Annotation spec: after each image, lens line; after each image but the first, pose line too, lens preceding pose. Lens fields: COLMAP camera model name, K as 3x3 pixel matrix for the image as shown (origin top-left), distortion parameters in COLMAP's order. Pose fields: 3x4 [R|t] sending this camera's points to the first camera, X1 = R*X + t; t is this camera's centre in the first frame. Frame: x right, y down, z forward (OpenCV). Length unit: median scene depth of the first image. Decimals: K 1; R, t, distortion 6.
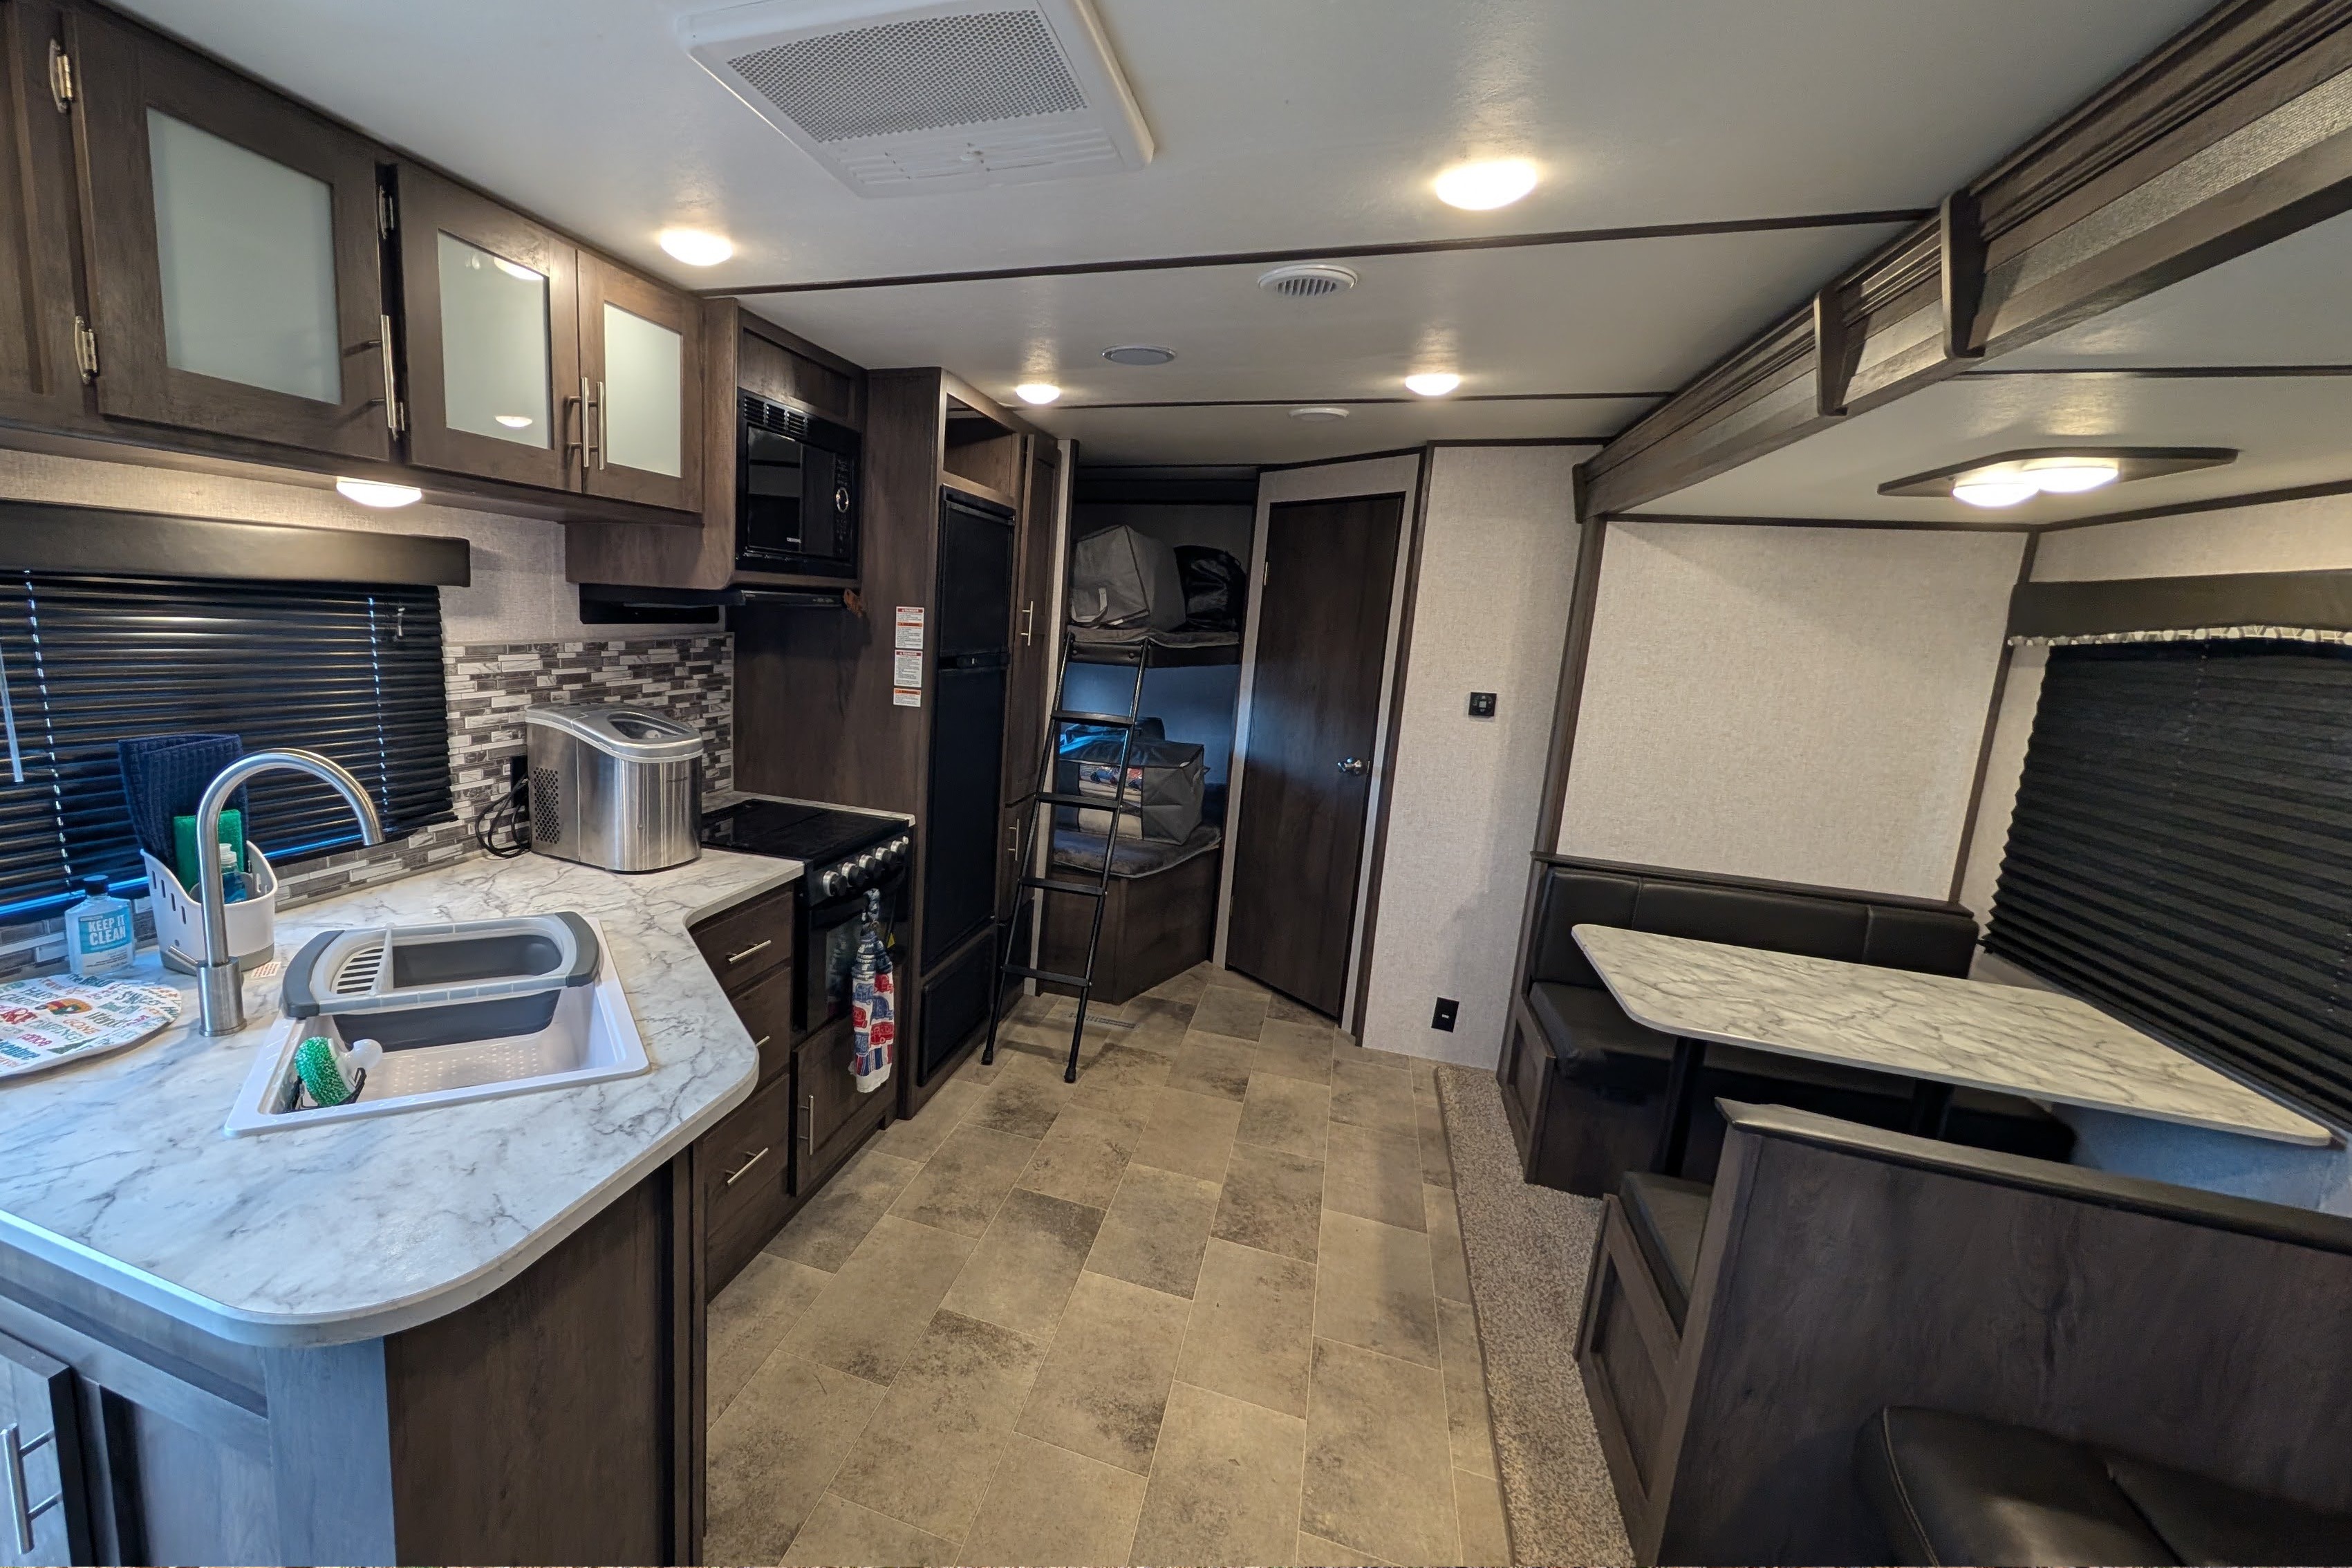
lens RADIAL K [[1010.3, 0, 962.1], [0, 1010.3, 781.3], [0, 0, 1]] dist [-0.002583, 0.000322]
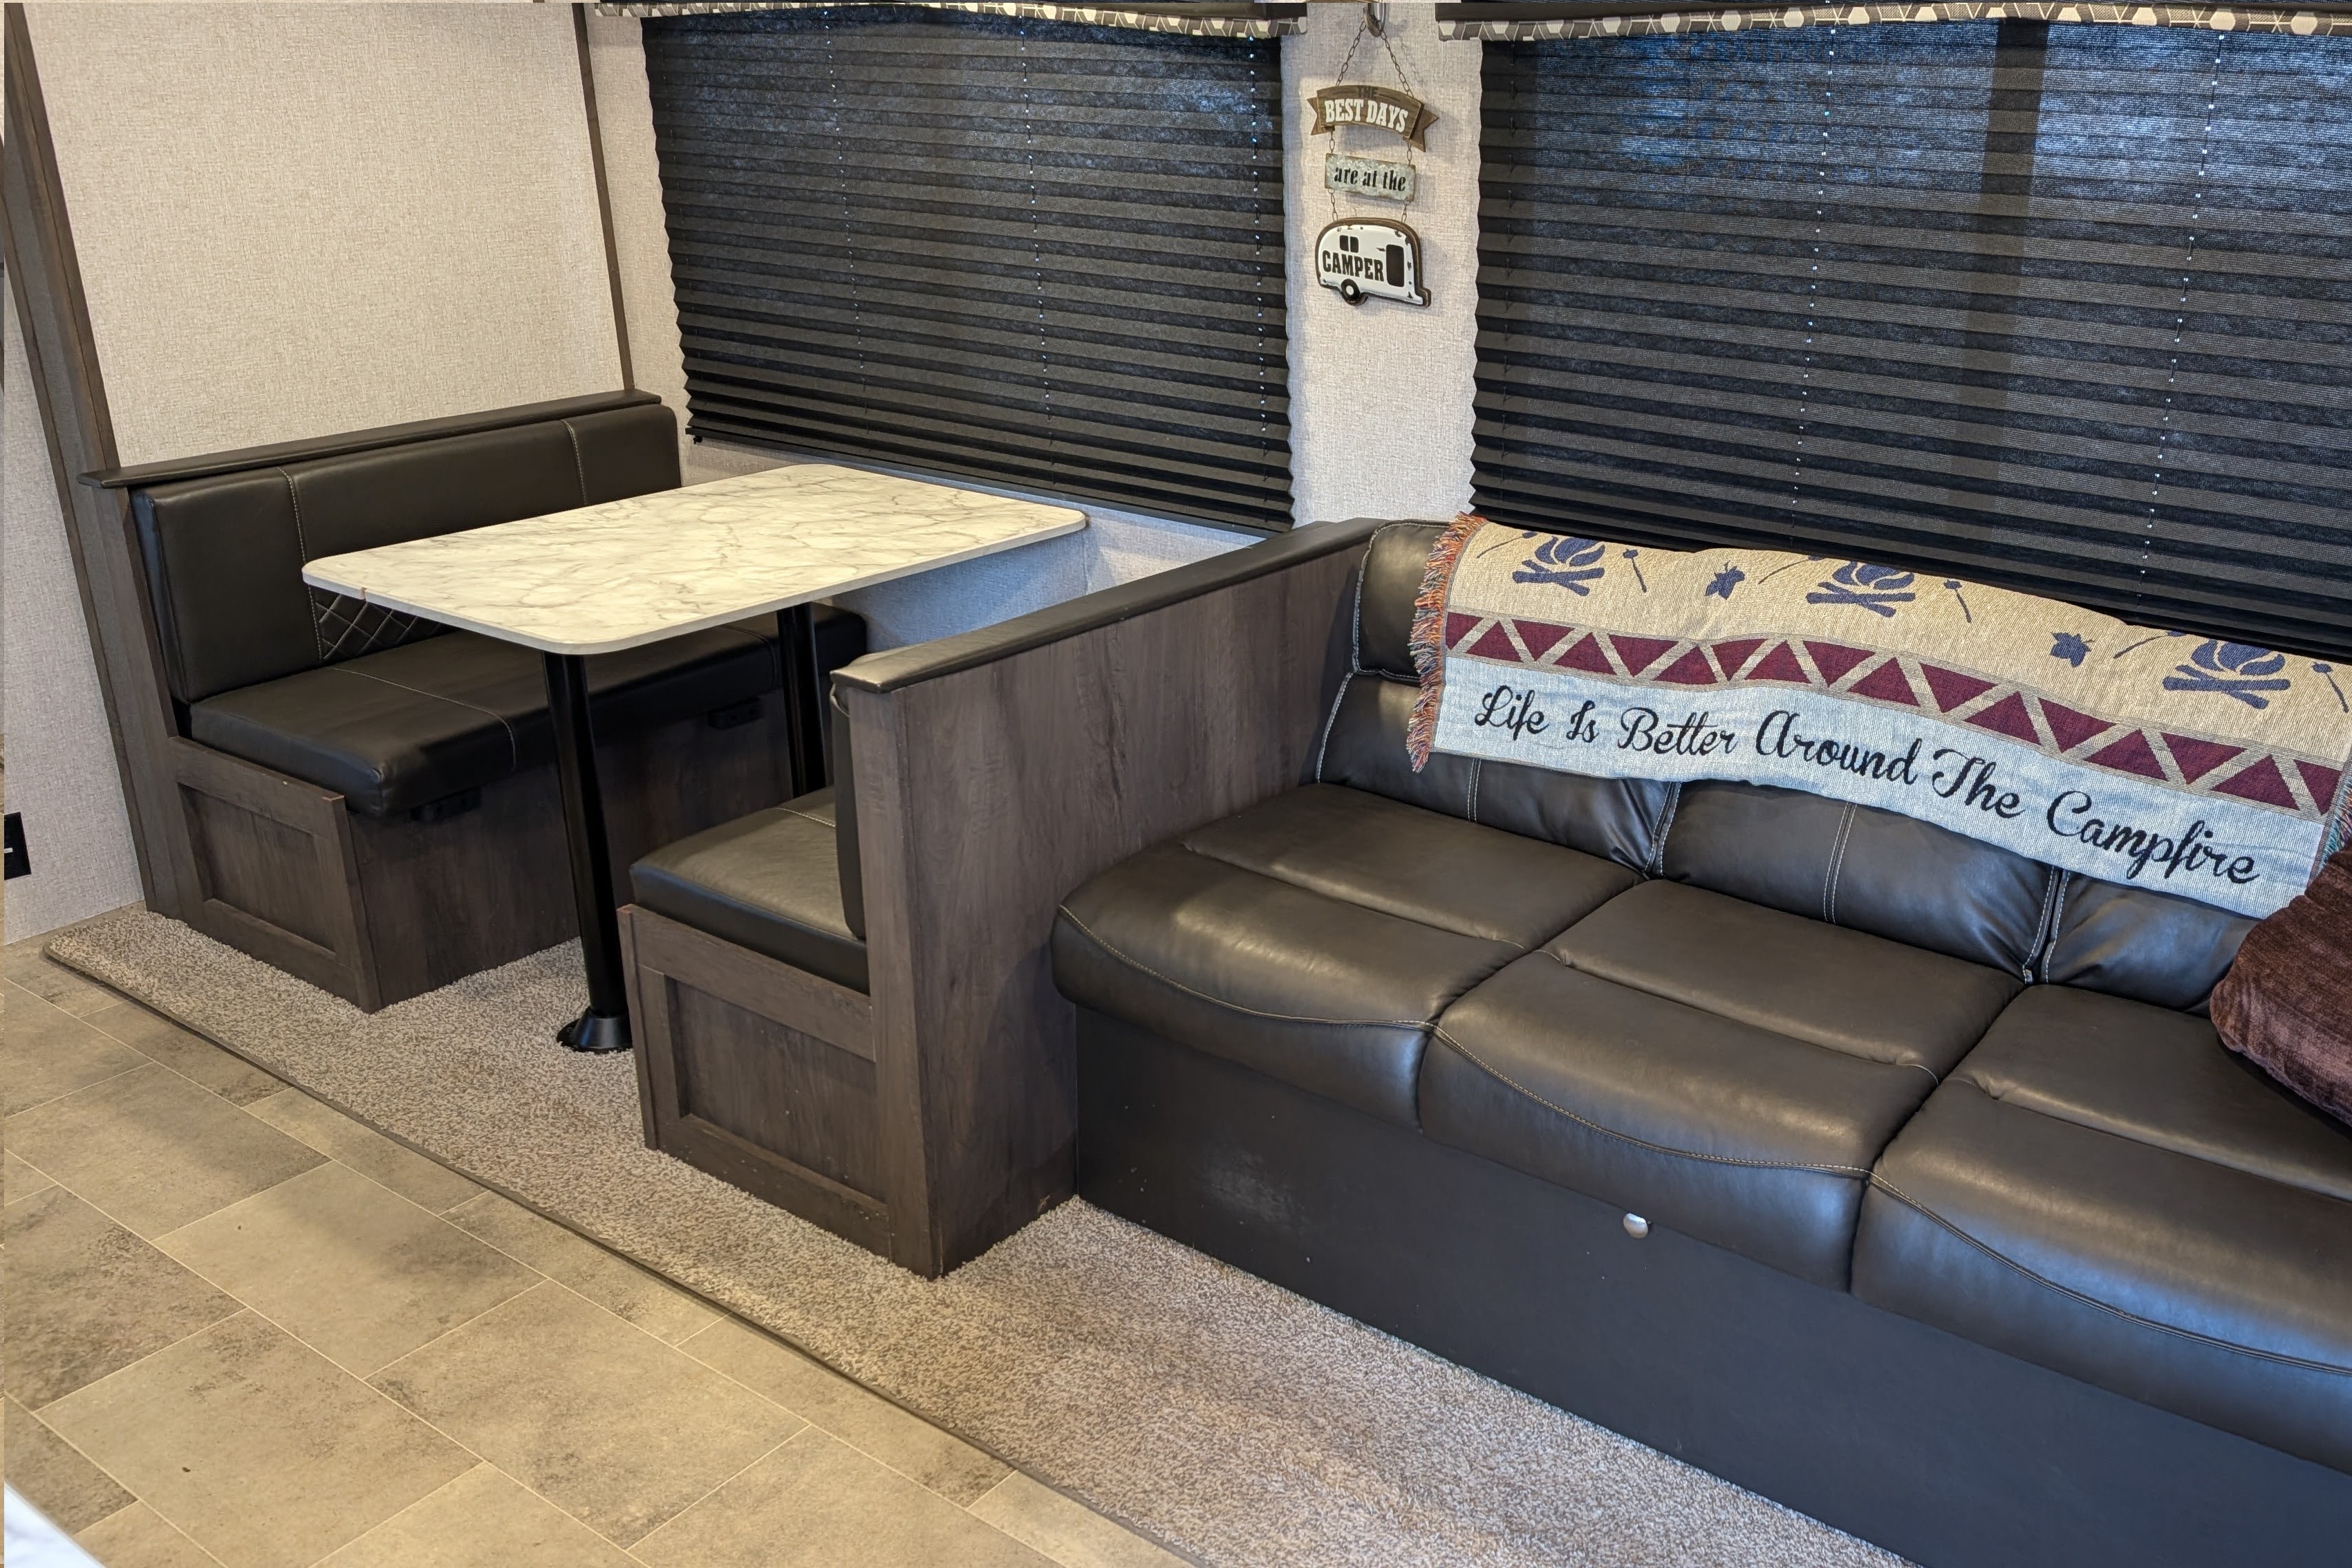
lens RADIAL K [[2021.1, 0, 1403.8], [0, 2021.1, 779.1], [0, 0, 1]] dist [0.024547, -0.026068]
pose [[0.220855, -0.389733, 0.894053, -0.360496], [0.169958, 0.918043, 0.358206, -0.058981], [-0.960384, 0.072840, 0.268993, 0.099355]]
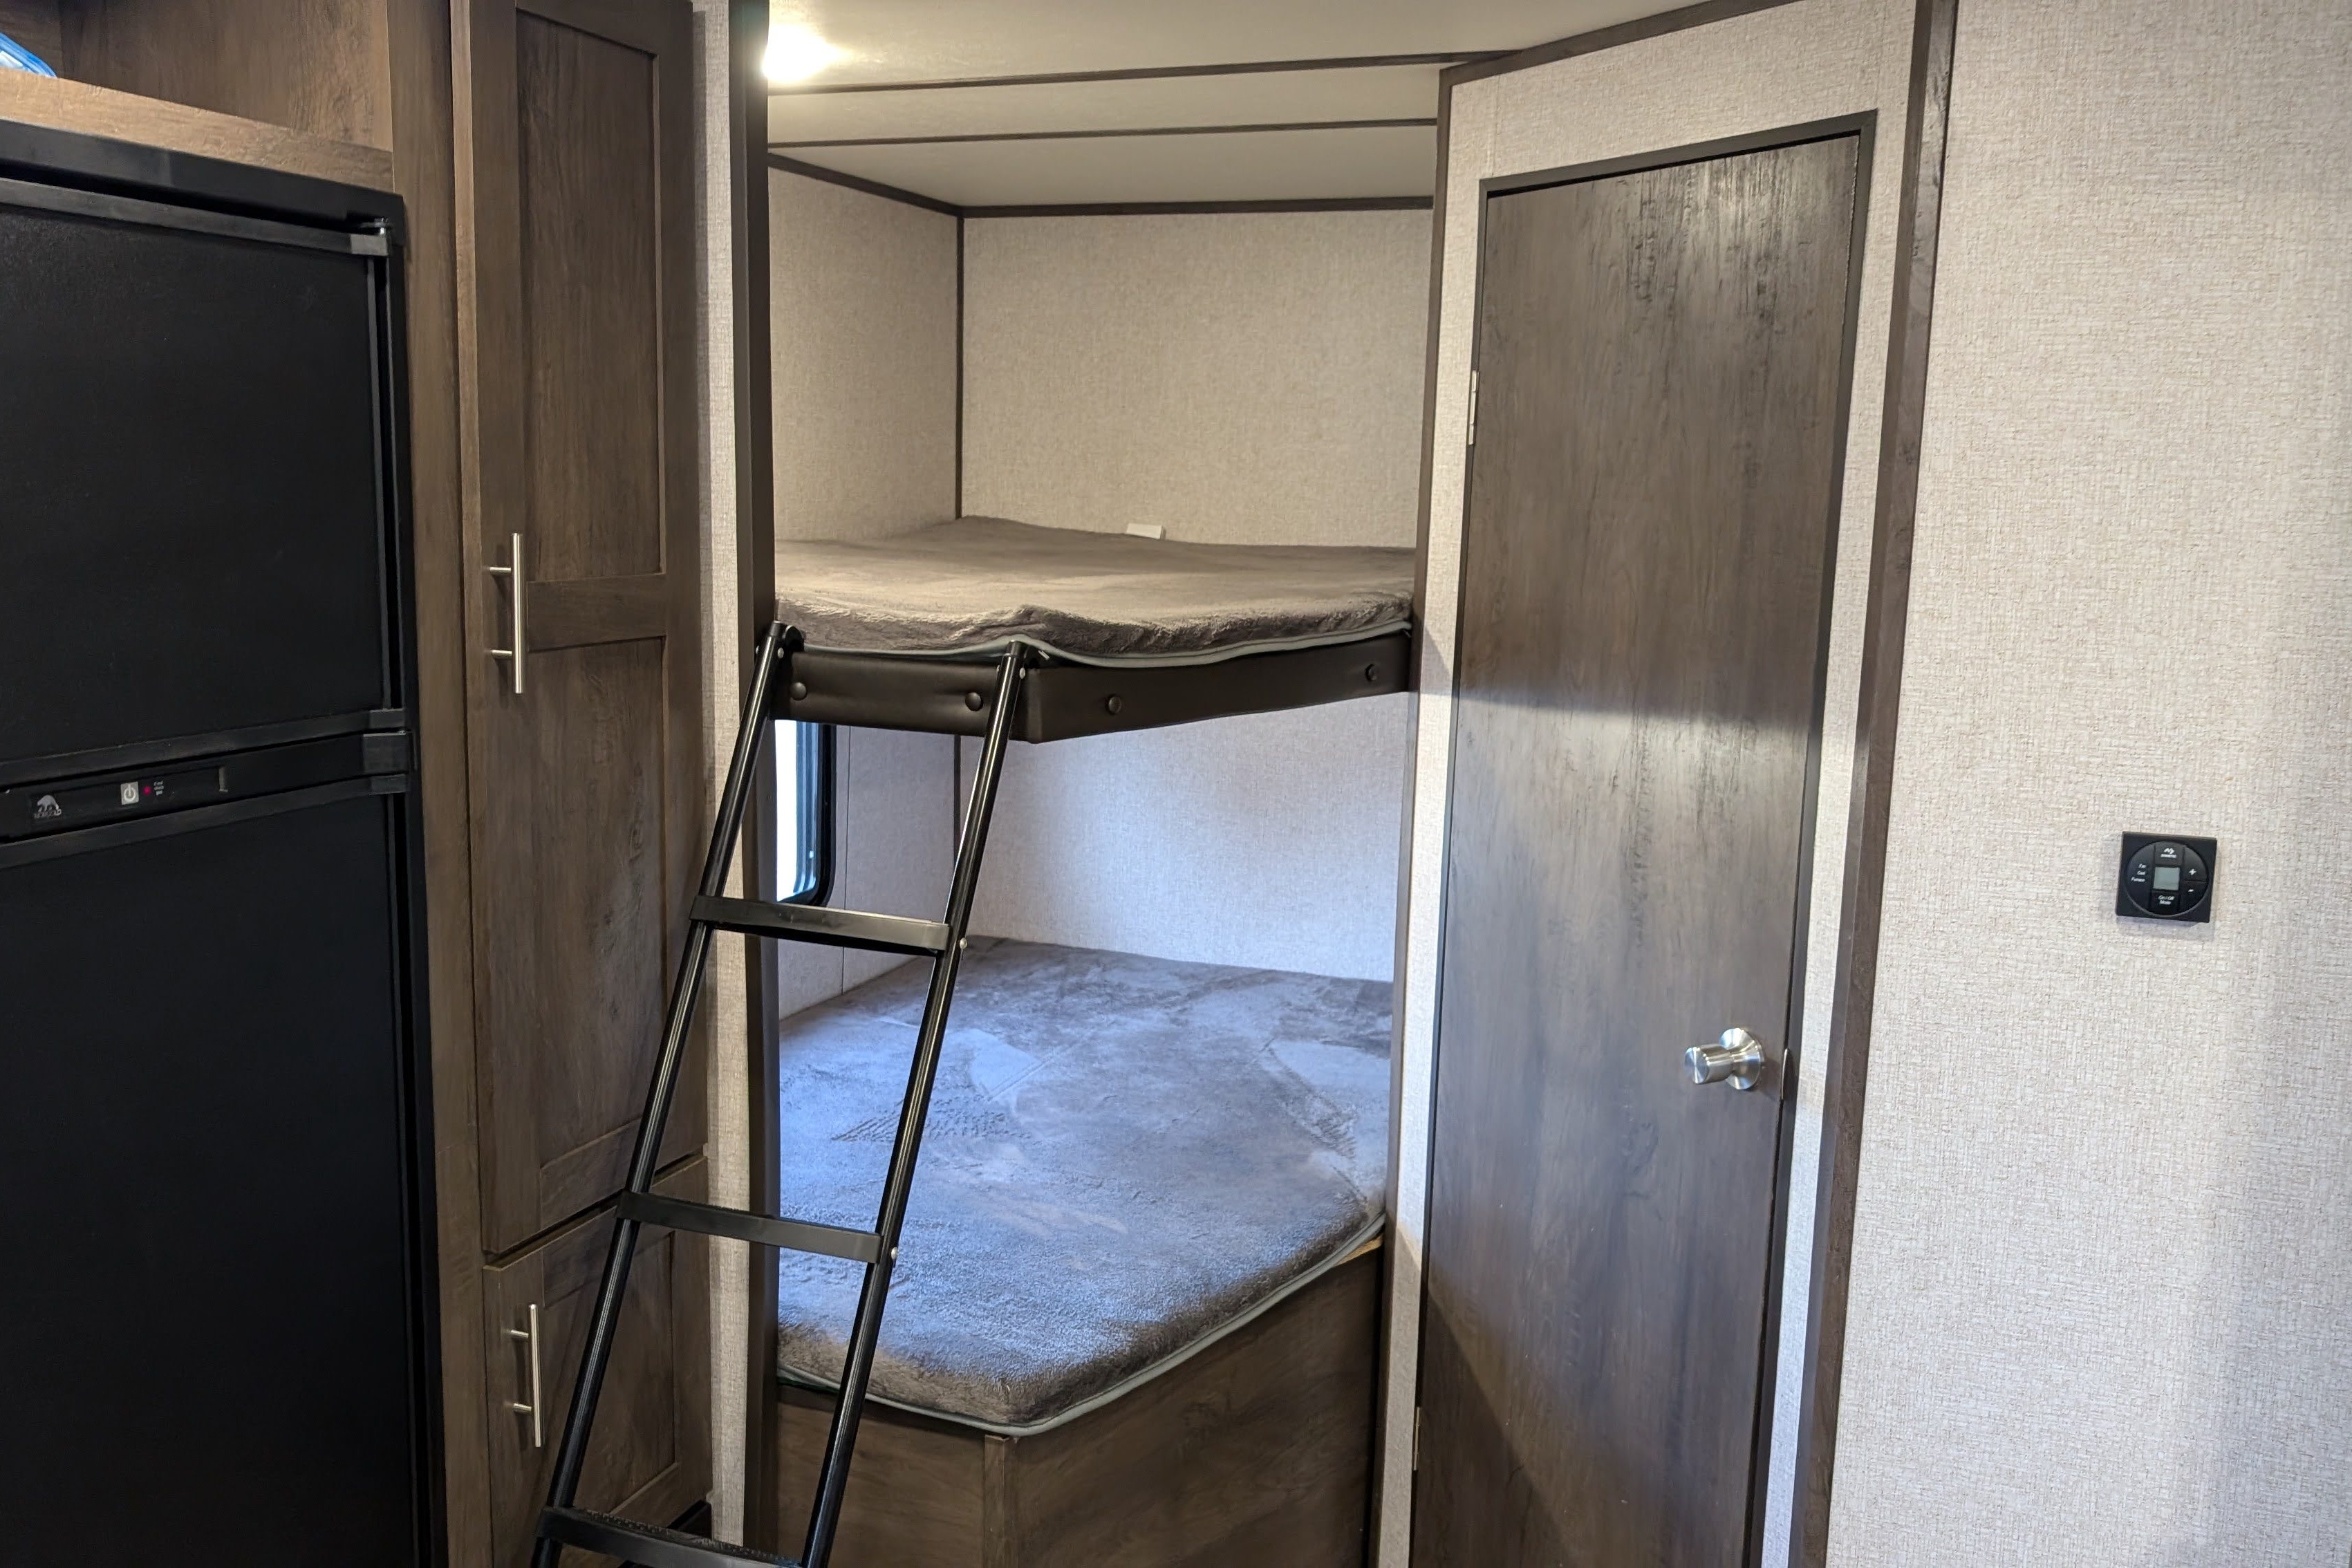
lens RADIAL K [[2021.1, 0, 1171.6], [0, 2021.1, 790.3], [0, 0, 1]] dist [0.024547, -0.026068]
pose [[0.999646, -0.021716, -0.015368, 0.349761], [0.021613, 0.999743, -0.006825, -0.138945], [0.015512, 0.006490, 0.999859, 0.611399]]
